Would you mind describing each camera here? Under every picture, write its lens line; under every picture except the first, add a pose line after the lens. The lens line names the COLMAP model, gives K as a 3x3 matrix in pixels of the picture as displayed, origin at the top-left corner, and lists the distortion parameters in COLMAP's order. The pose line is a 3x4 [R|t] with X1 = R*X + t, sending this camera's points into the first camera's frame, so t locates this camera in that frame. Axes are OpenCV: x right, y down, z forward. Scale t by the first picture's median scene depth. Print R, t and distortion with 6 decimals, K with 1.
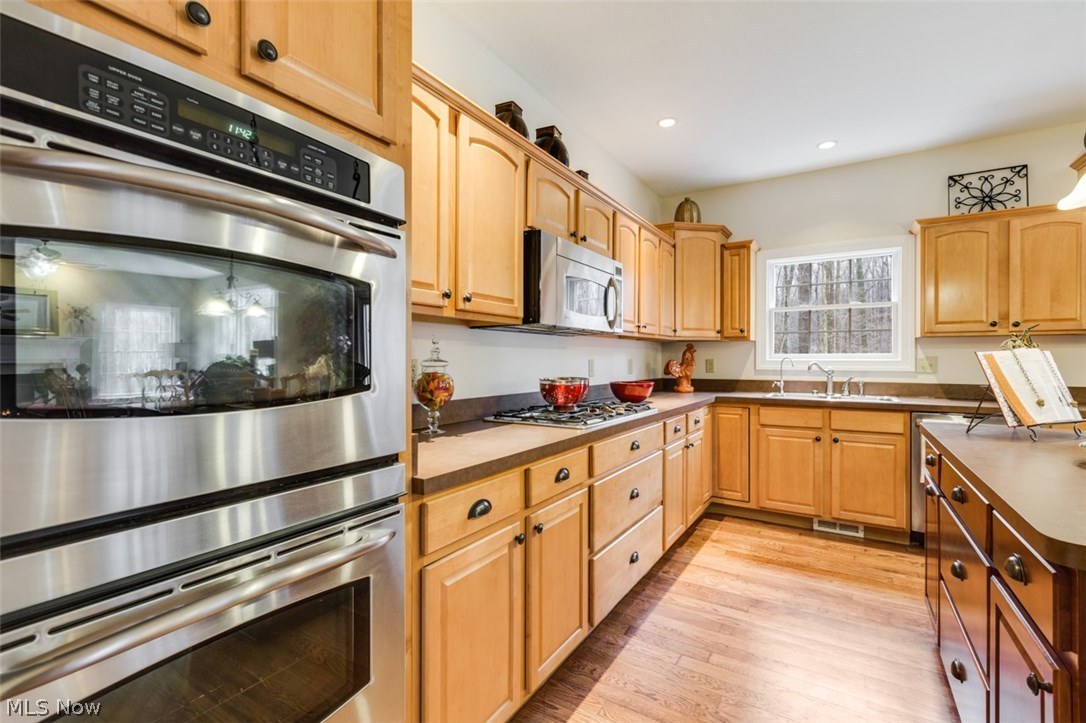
lens RADIAL K [[486.0, 0, 543.7], [0, 486.0, 358.9], [0, 0, 1]] dist [0.002784, 0.000782]
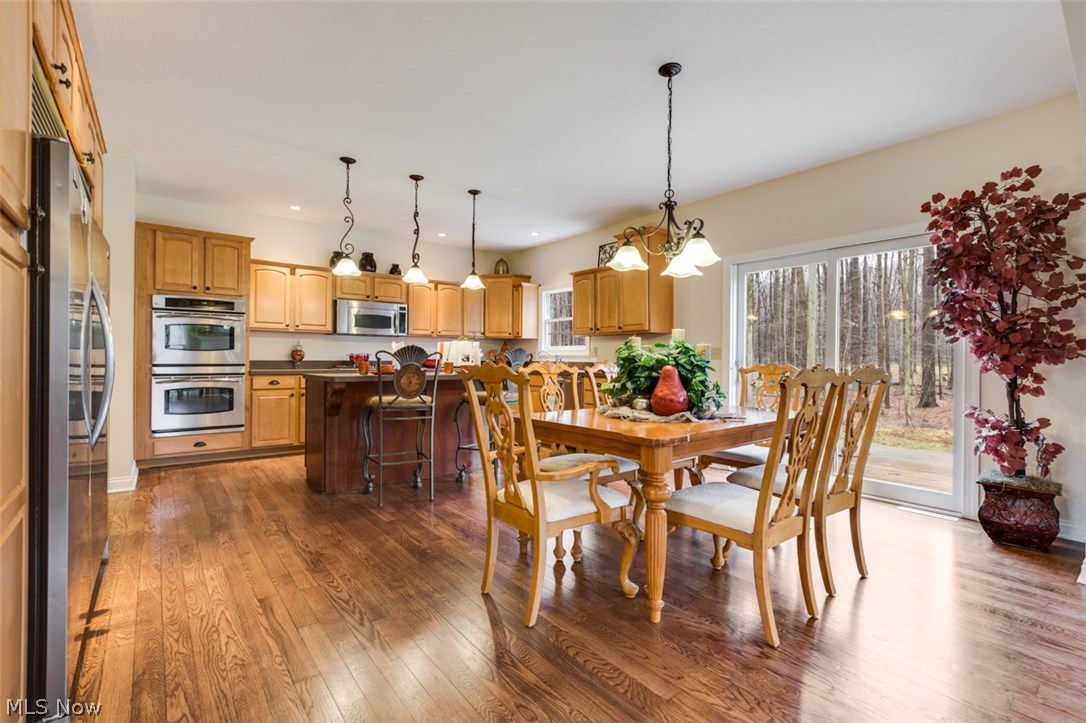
lens RADIAL K [[486.0, 0, 538.4], [0, 486.0, 358.4], [0, 0, 1]] dist [0.002784, 0.000782]
pose [[0.937707, 0.009937, -0.347285, 2.263453], [-0.009826, 0.999950, 0.002079, 0.062792], [0.347288, 0.001462, 0.937757, -1.347979]]
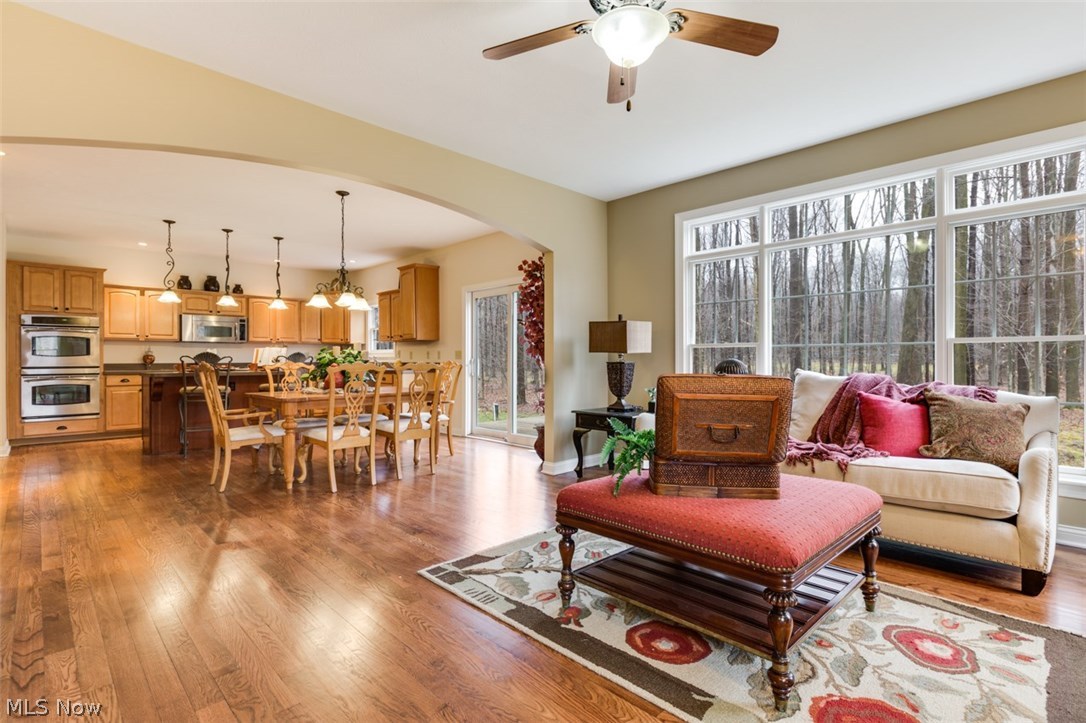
lens RADIAL K [[519.9, 0, 536.8], [0, 519.9, 359.5], [0, 0, 1]] dist [-0.002995, -0.000467]
pose [[0.968761, 0.000323, -0.247998, 3.761399], [0.000231, 0.999998, 0.002204, 0.059015], [0.247998, -0.002192, 0.968758, -2.210035]]
